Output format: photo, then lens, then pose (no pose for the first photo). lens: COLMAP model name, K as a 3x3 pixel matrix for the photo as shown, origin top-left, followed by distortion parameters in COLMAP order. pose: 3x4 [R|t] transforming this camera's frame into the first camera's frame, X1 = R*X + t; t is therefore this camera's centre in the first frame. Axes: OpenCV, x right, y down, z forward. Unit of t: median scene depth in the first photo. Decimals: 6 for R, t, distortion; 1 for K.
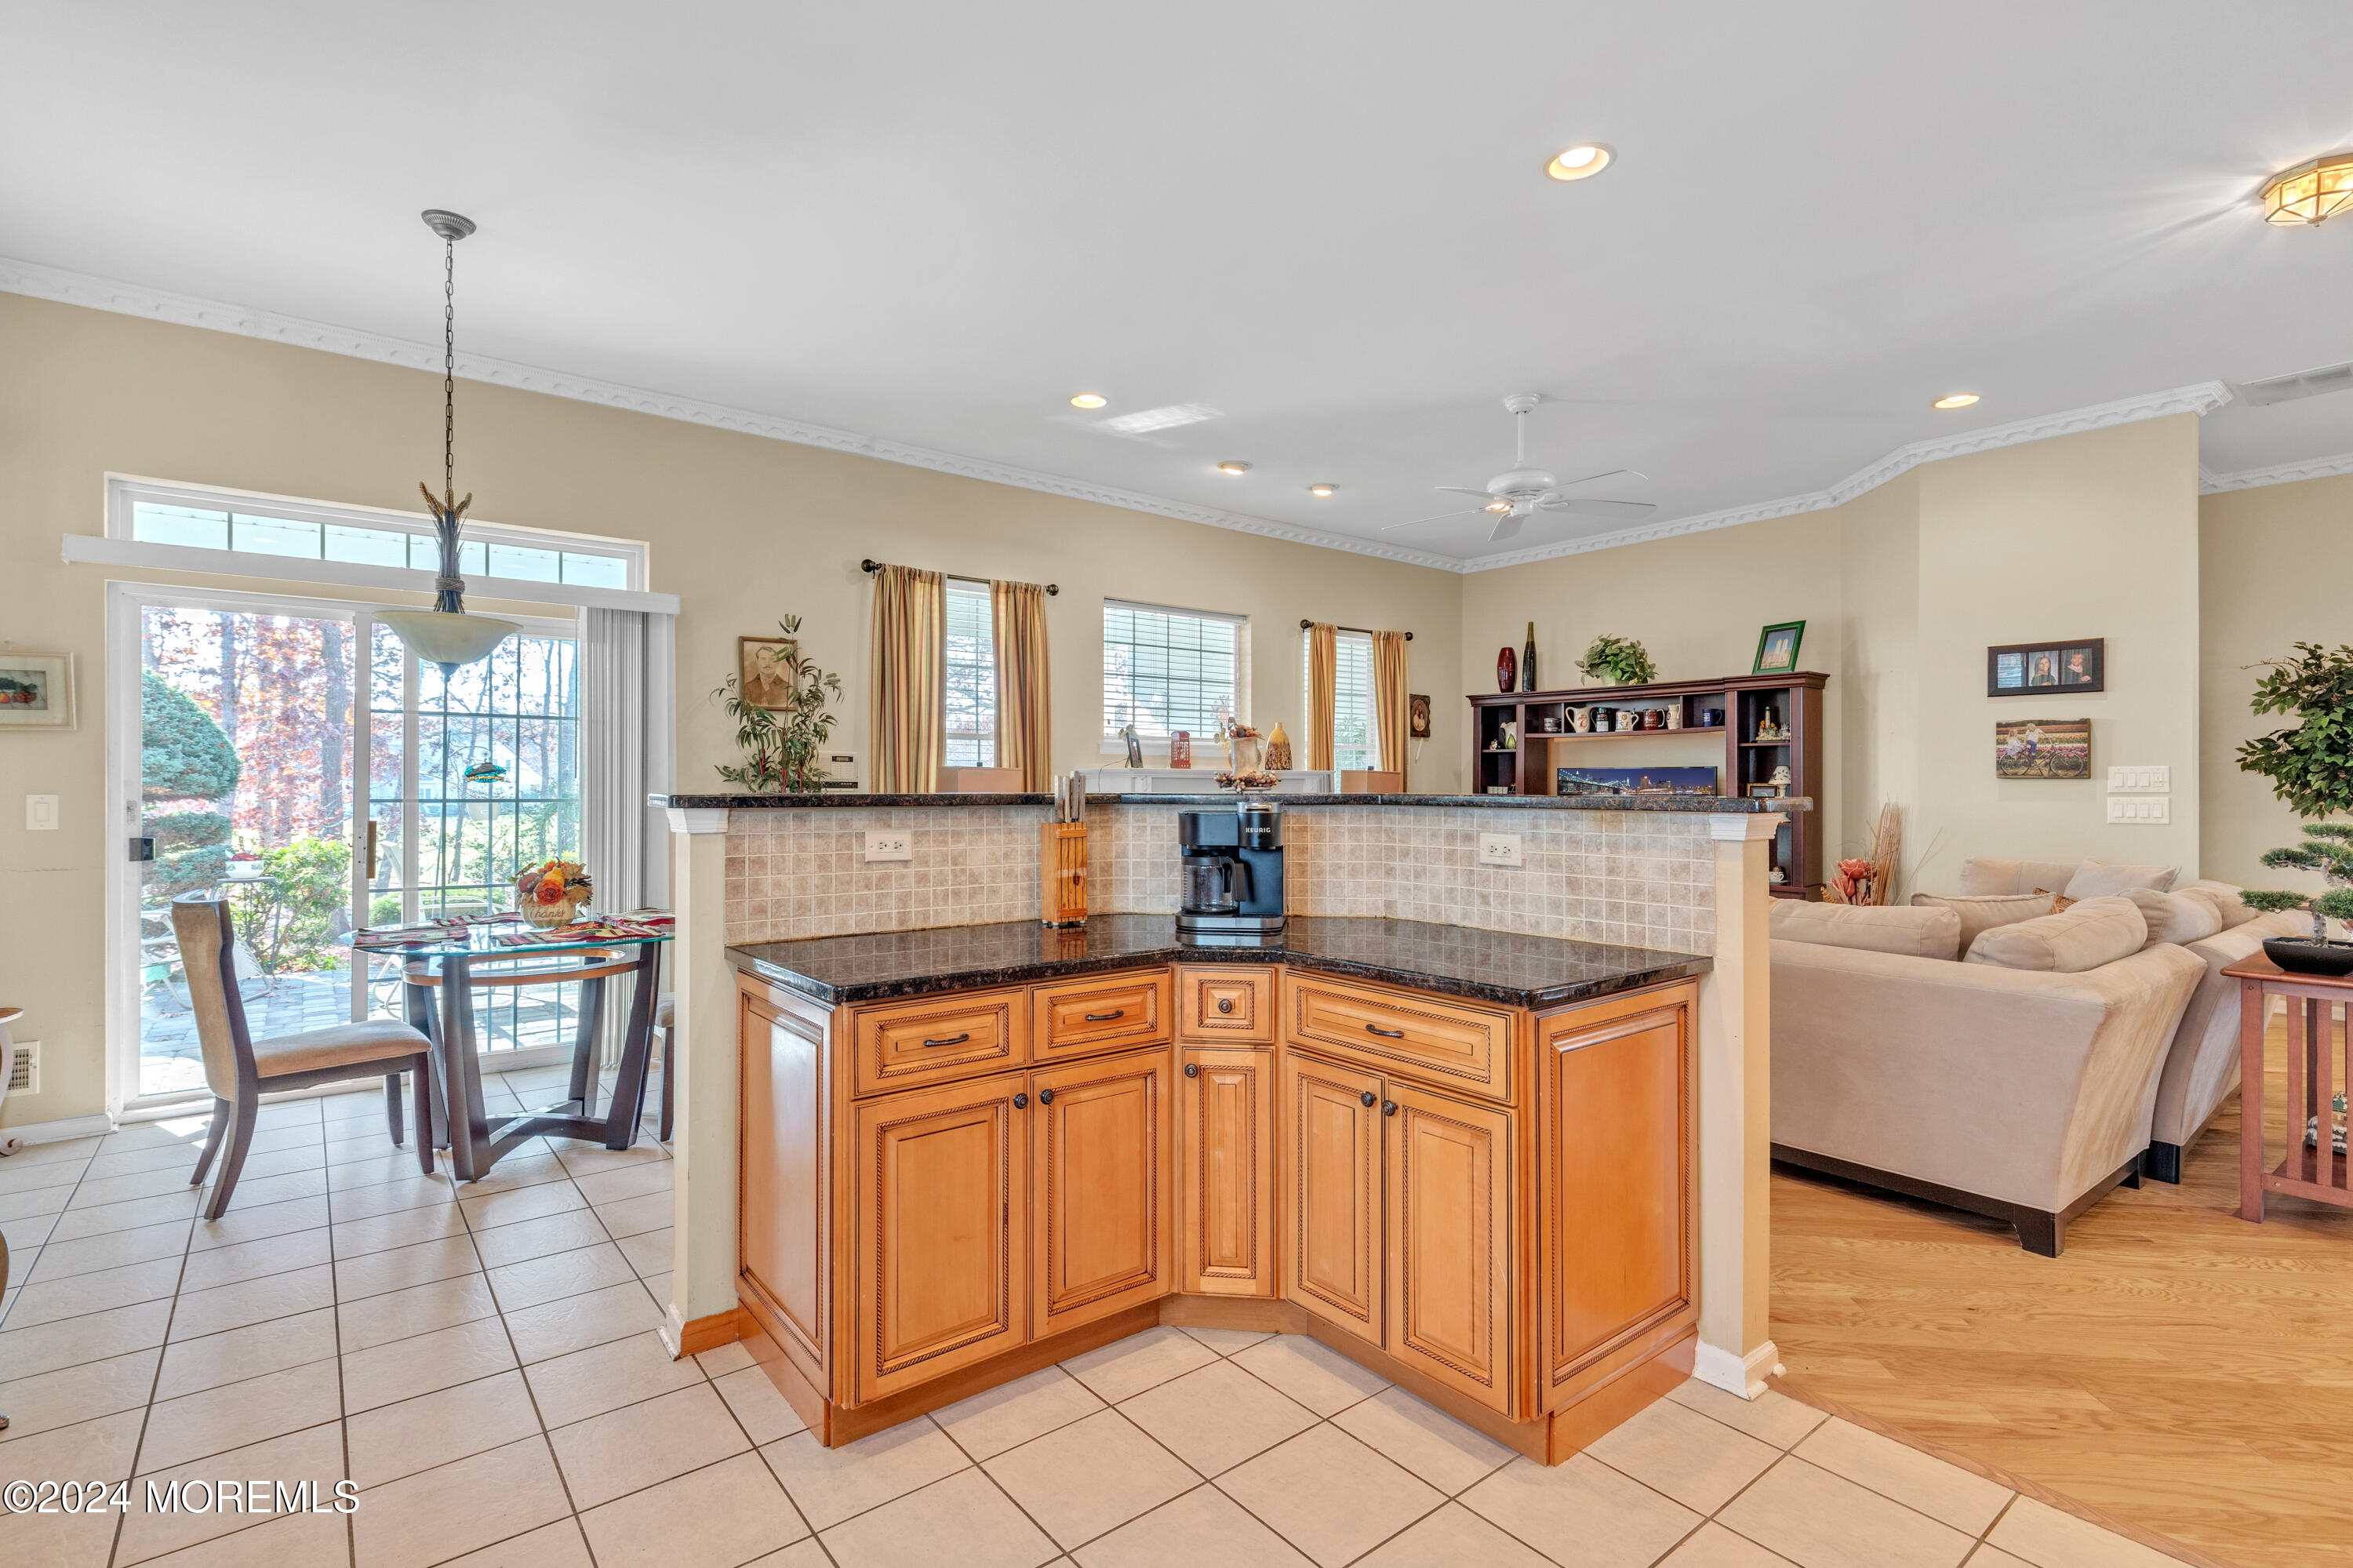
lens RADIAL K [[1103.5, 0, 1169.4], [0, 1103.5, 778.3], [0, 0, 1]] dist [0.009675, -0.003323]
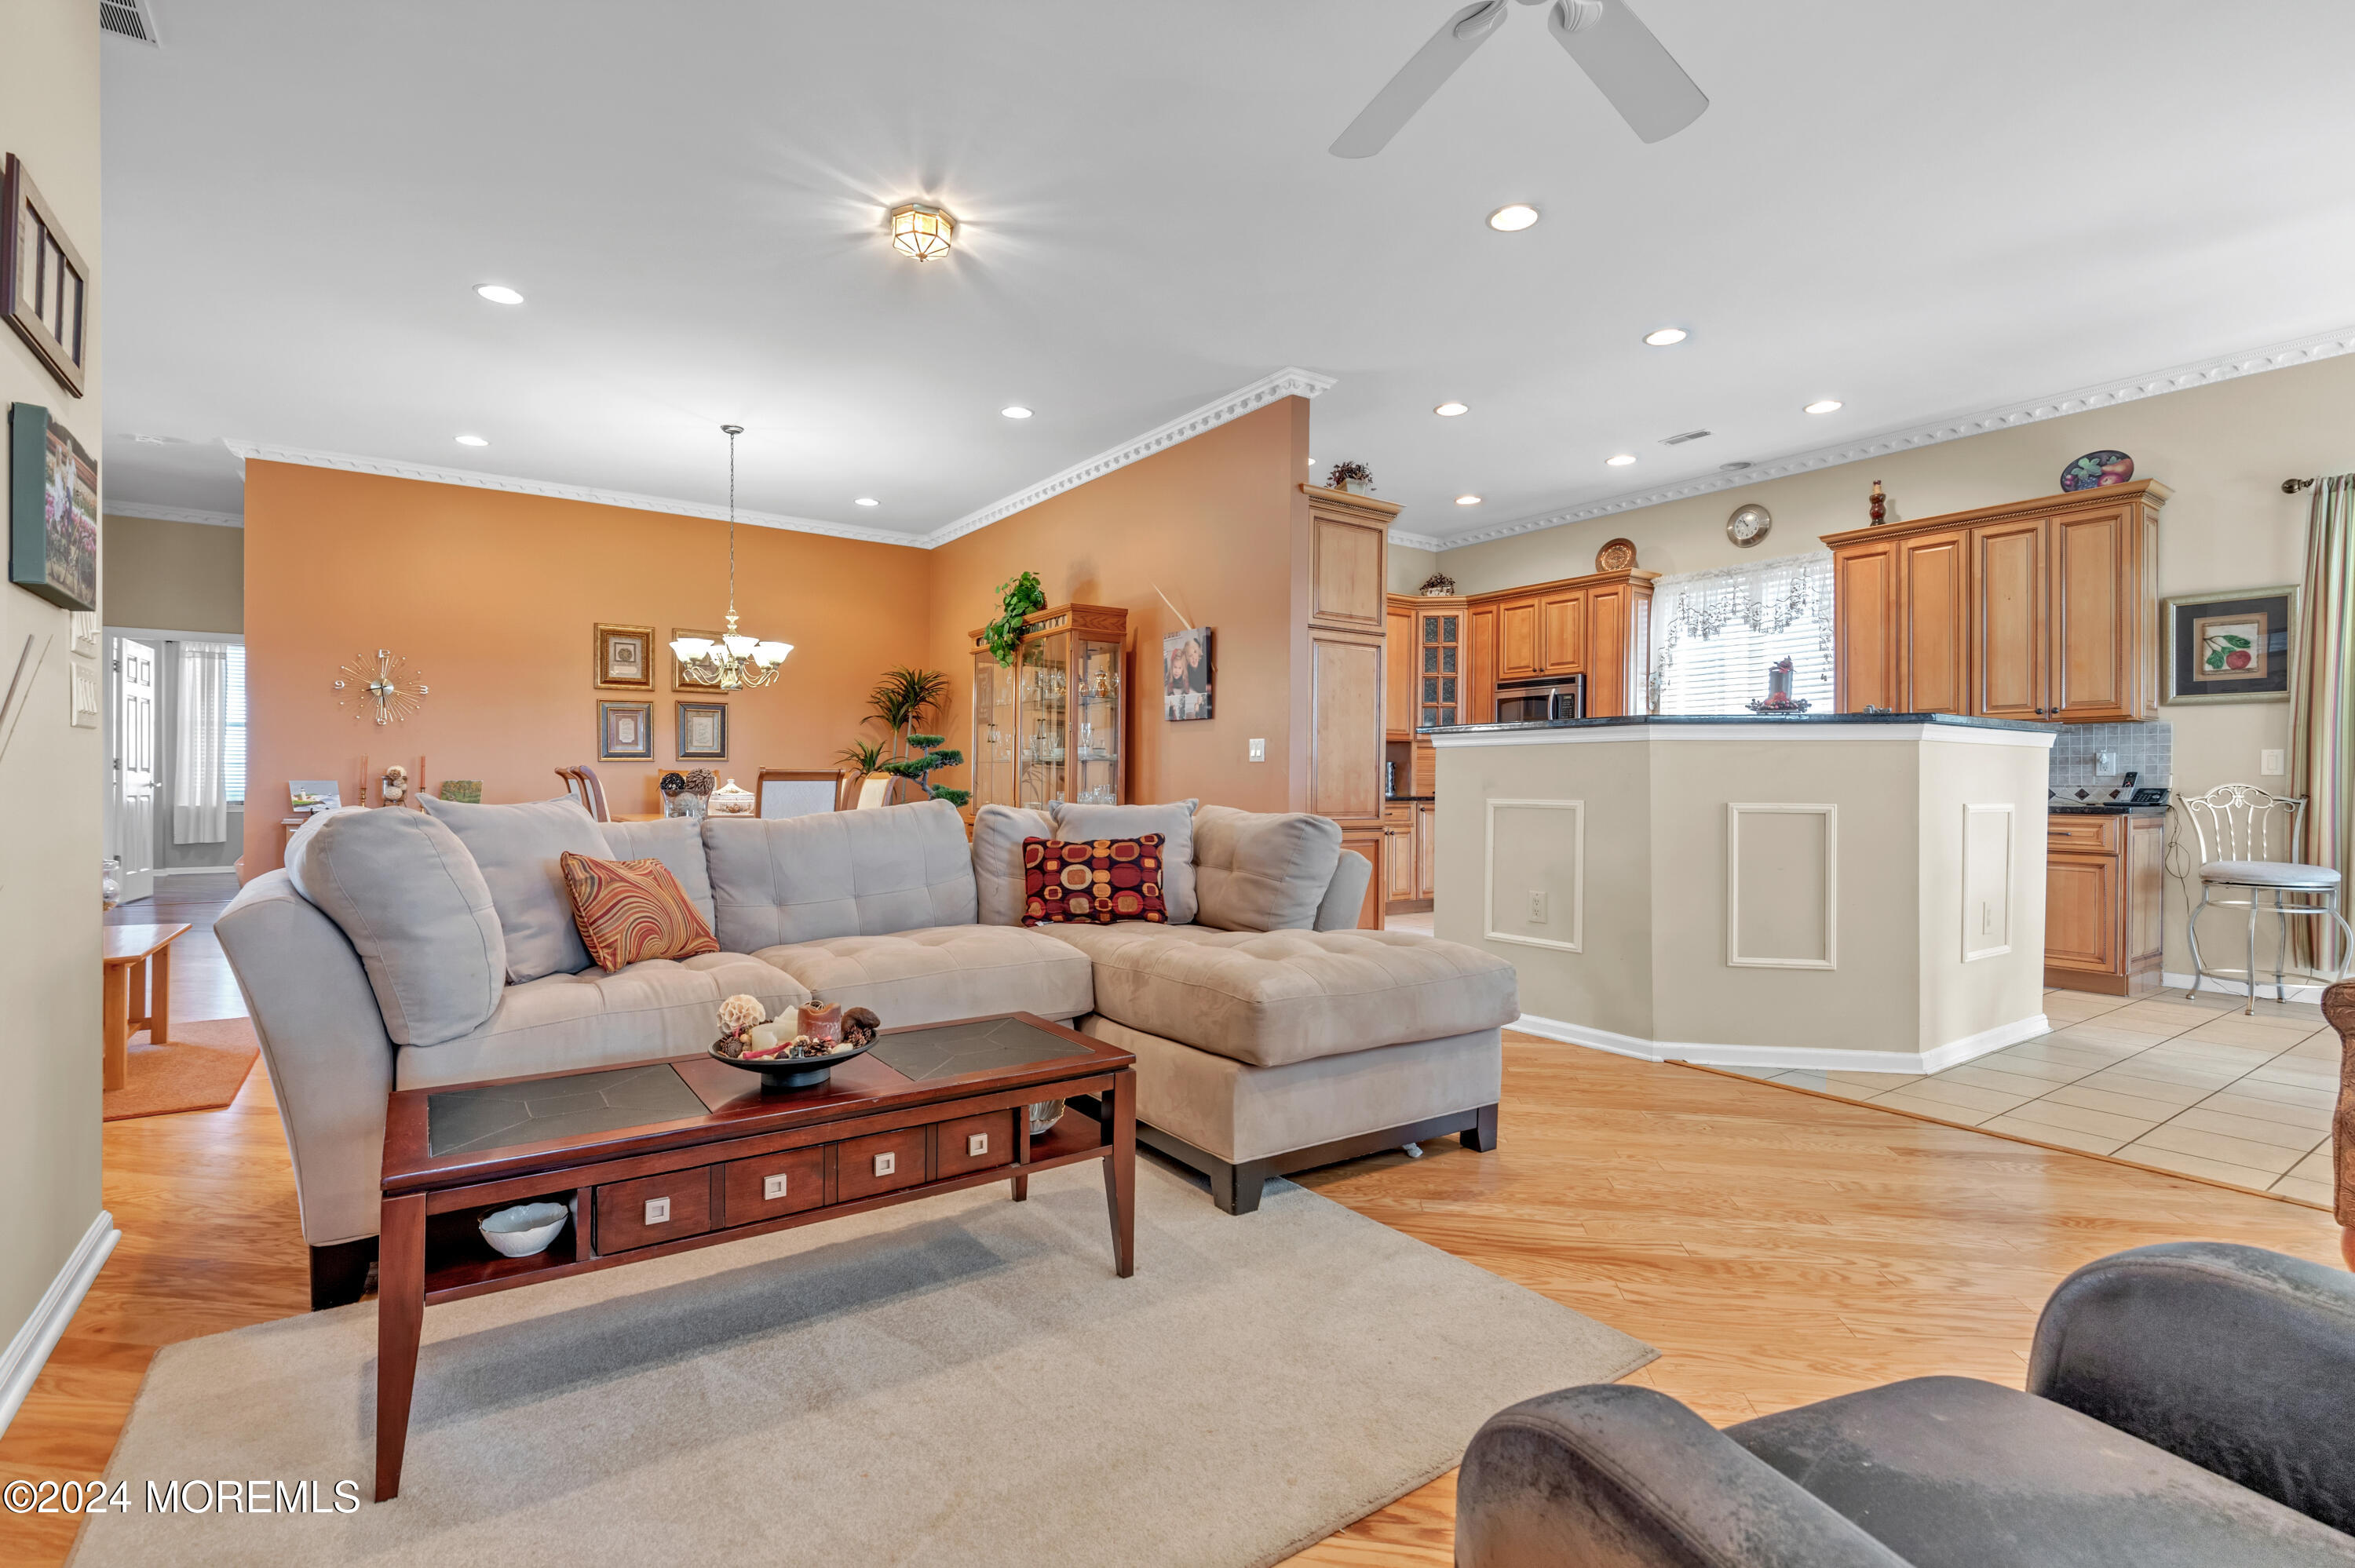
lens RADIAL K [[1104.2, 0, 1180.3], [0, 1104.2, 785.4], [0, 0, 1]] dist [0.009675, -0.003323]
pose [[-0.999008, -0.006806, 0.044012, 0.386160], [-0.006990, 0.999967, -0.004024, 0.055723], [-0.043983, -0.004327, -0.999023, 1.271905]]
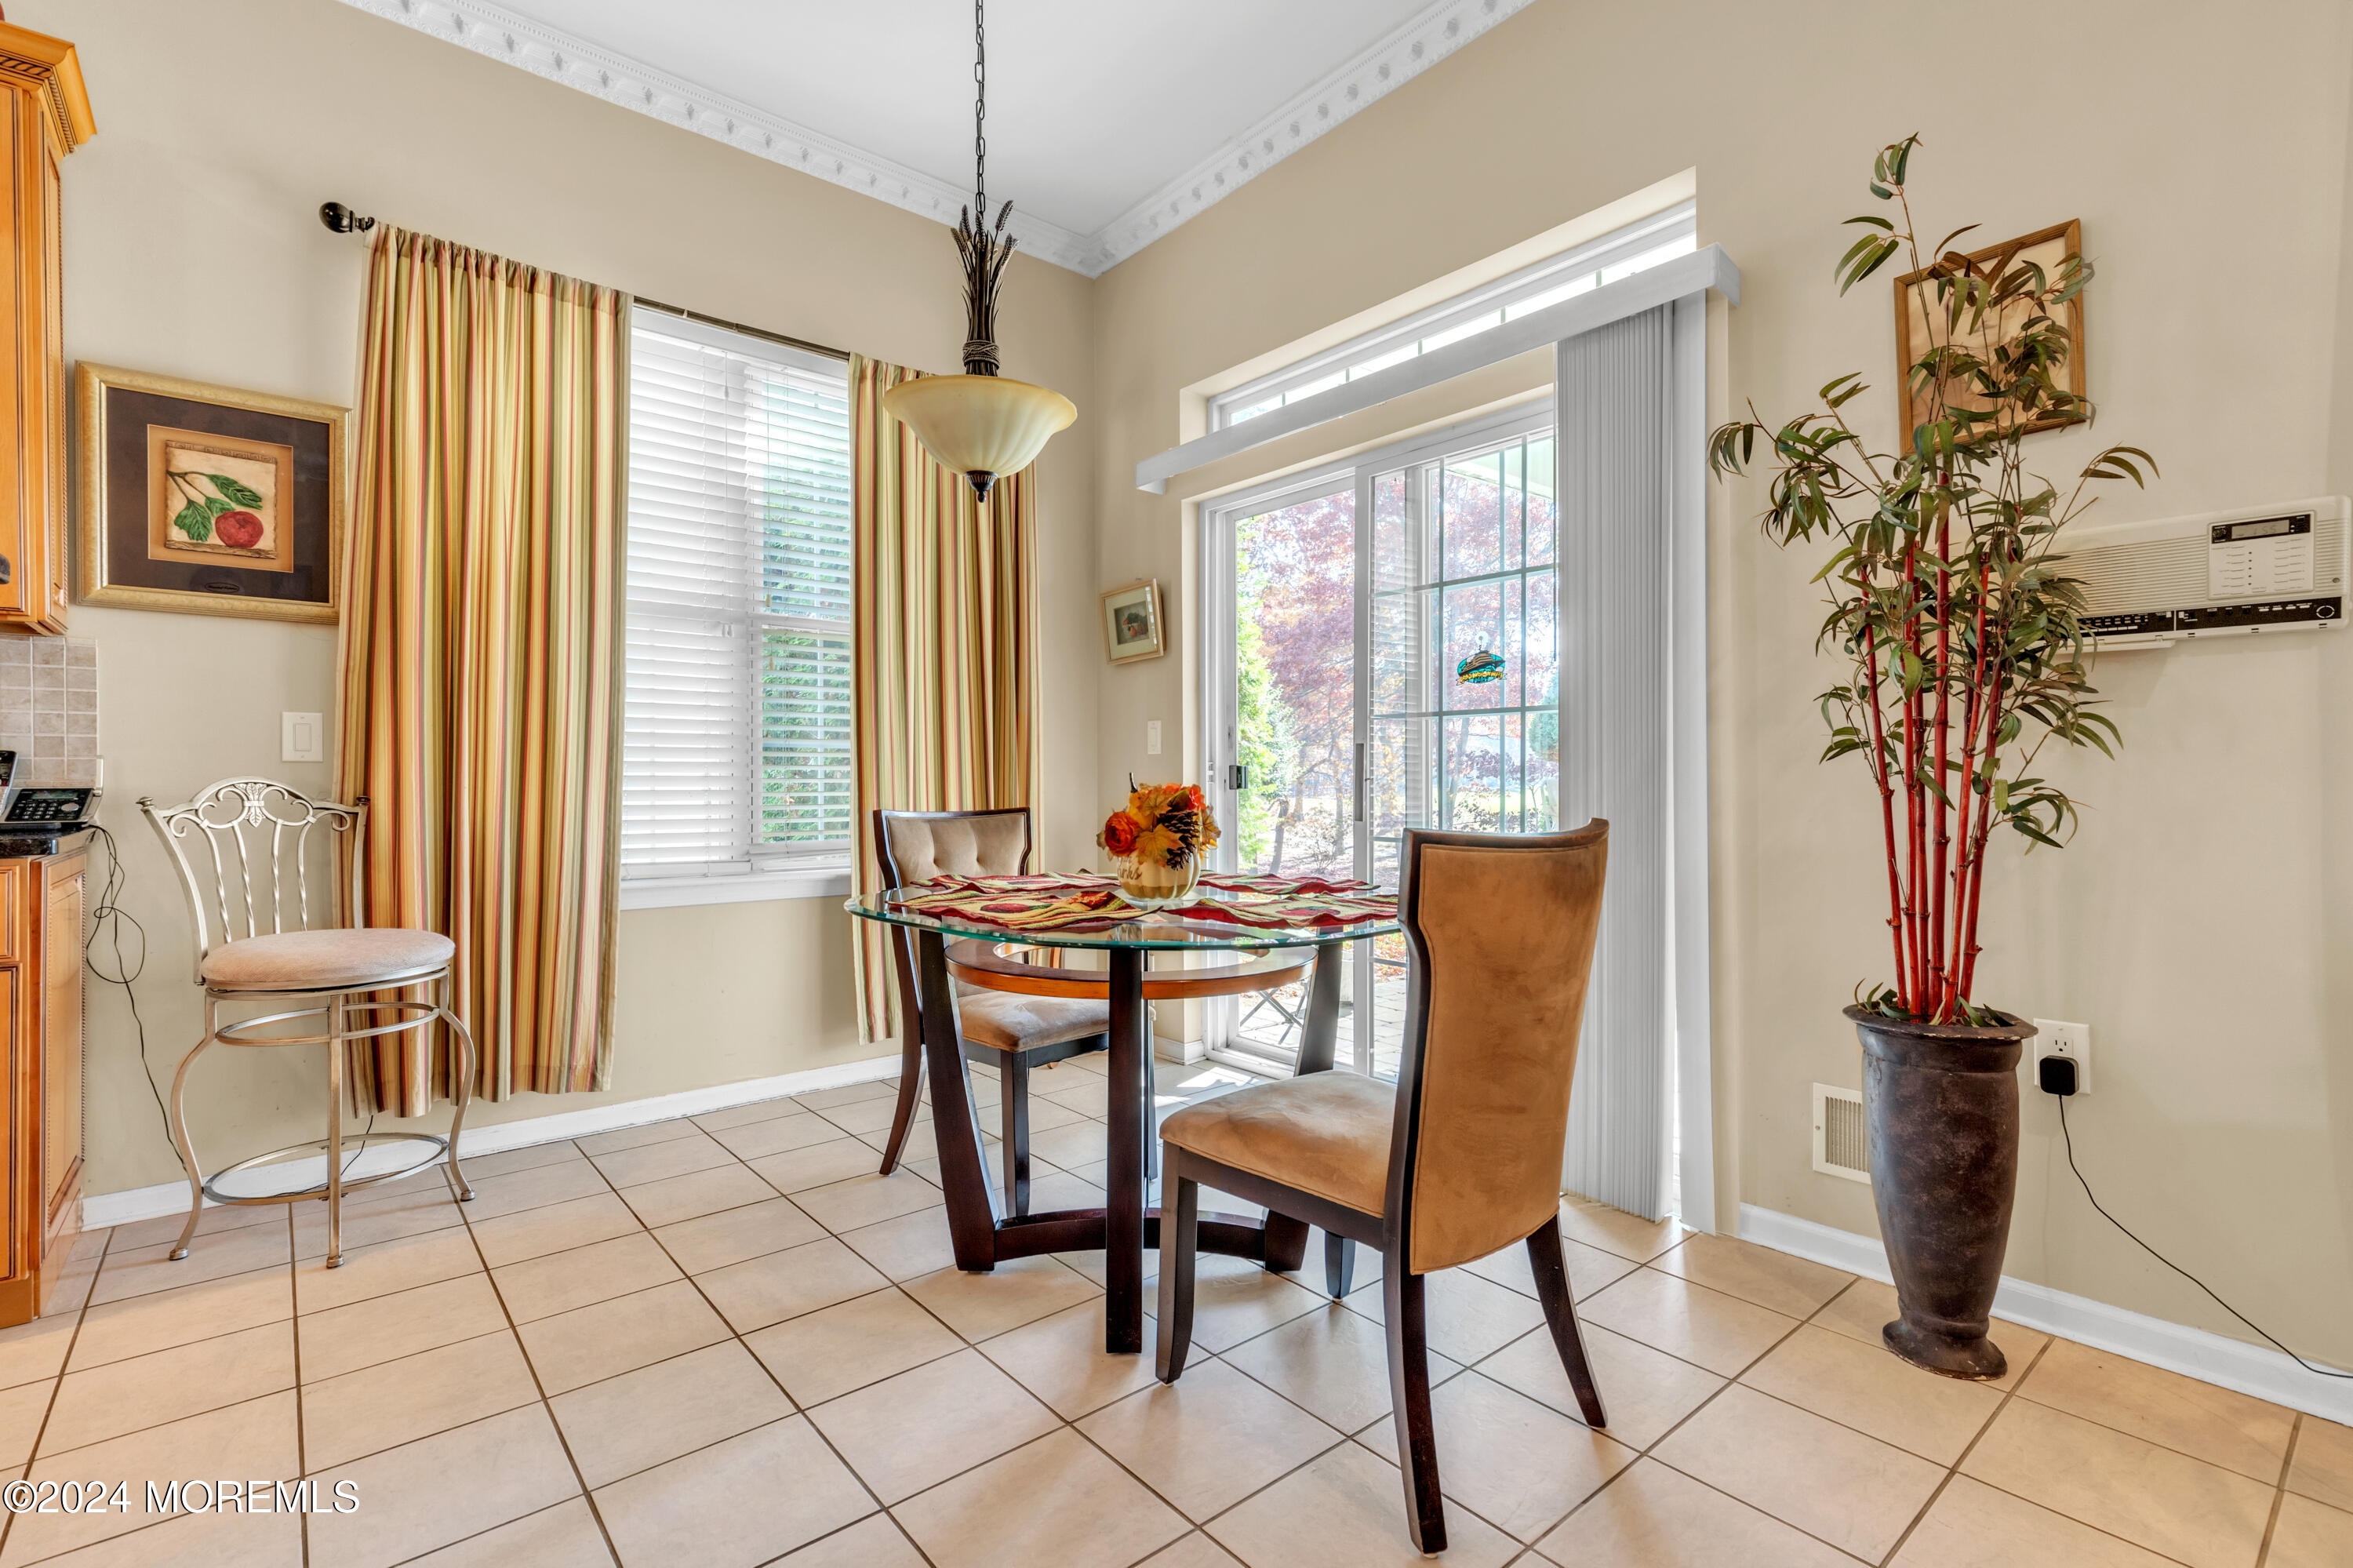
lens RADIAL K [[1103.5, 0, 1159.4], [0, 1103.5, 778.6], [0, 0, 1]] dist [0.009675, -0.003323]
pose [[0.023710, -0.007466, -0.999691, 0.012275], [0.010410, 0.999920, -0.007221, 0.052214], [0.999665, -0.010236, 0.023786, 0.672550]]
